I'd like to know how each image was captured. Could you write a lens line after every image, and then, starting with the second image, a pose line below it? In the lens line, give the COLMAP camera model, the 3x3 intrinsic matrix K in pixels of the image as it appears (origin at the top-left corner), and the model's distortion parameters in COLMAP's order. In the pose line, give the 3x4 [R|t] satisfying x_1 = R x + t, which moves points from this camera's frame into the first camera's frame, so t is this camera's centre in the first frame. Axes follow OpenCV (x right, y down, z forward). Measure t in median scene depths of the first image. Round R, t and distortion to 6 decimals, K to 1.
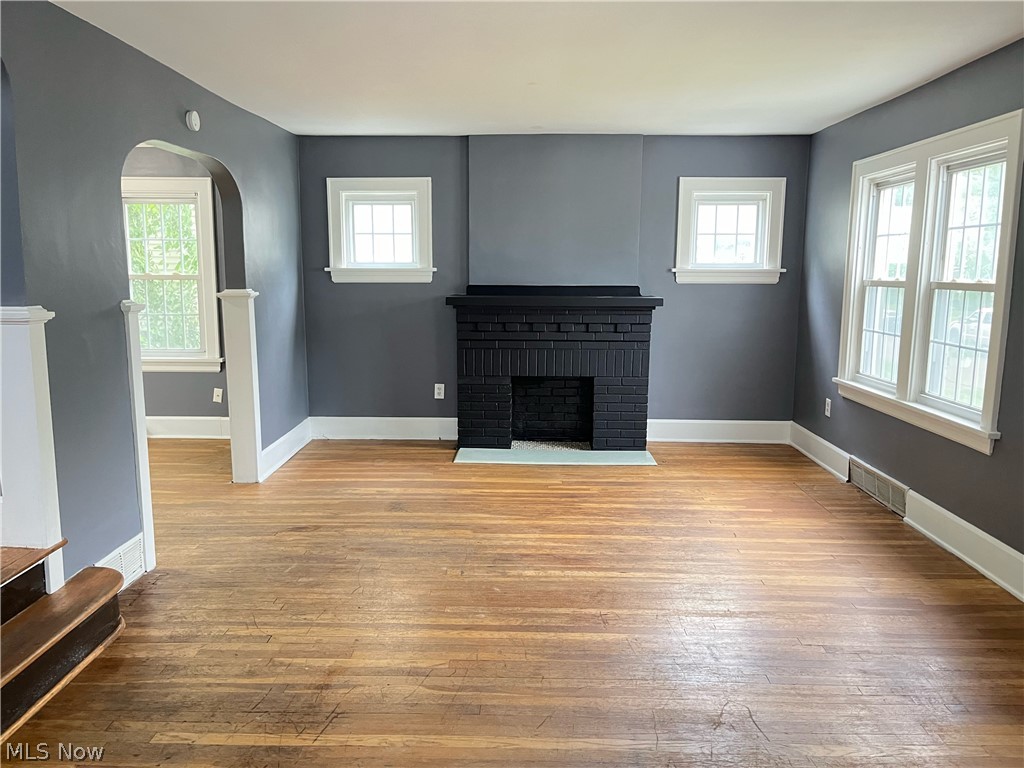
lens RADIAL K [[771.0, 0, 511.6], [0, 771.0, 383.4], [0, 0, 1]] dist [0.048569, -0.036690]
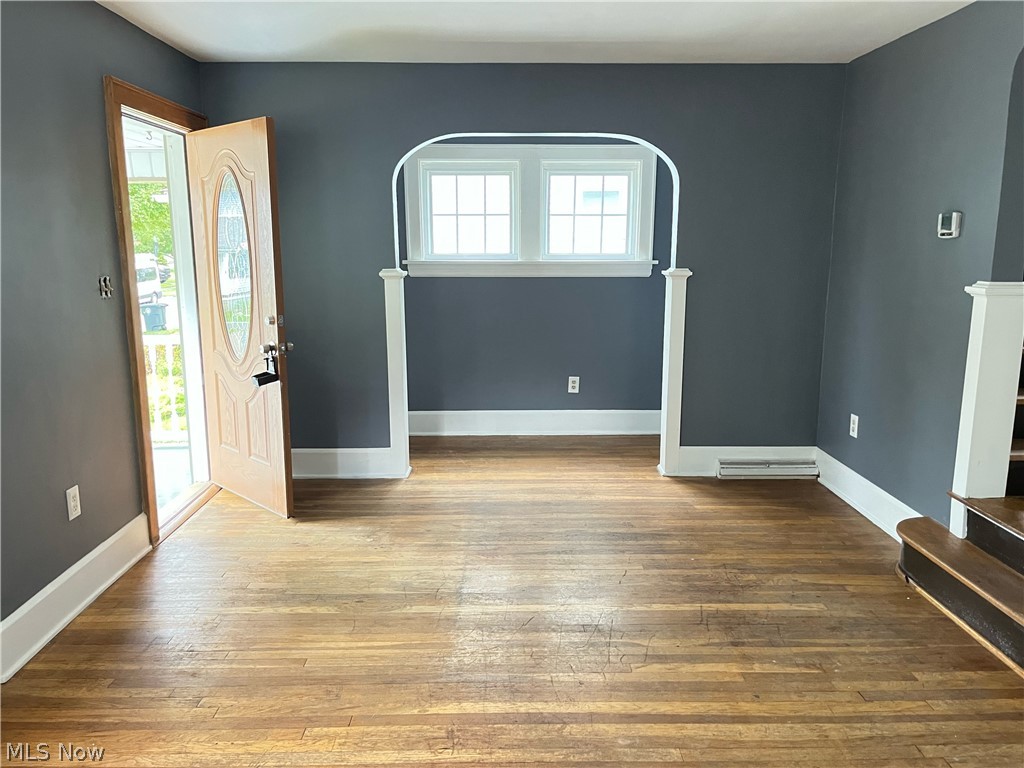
lens RADIAL K [[771.0, 0, 510.5], [0, 771.0, 384.6], [0, 0, 1]] dist [0.048569, -0.036690]
pose [[-0.999143, 0.005310, -0.041042, 0.098995], [-0.008302, 0.945862, 0.324462, -0.259770], [0.040543, 0.324525, -0.945008, 1.698205]]
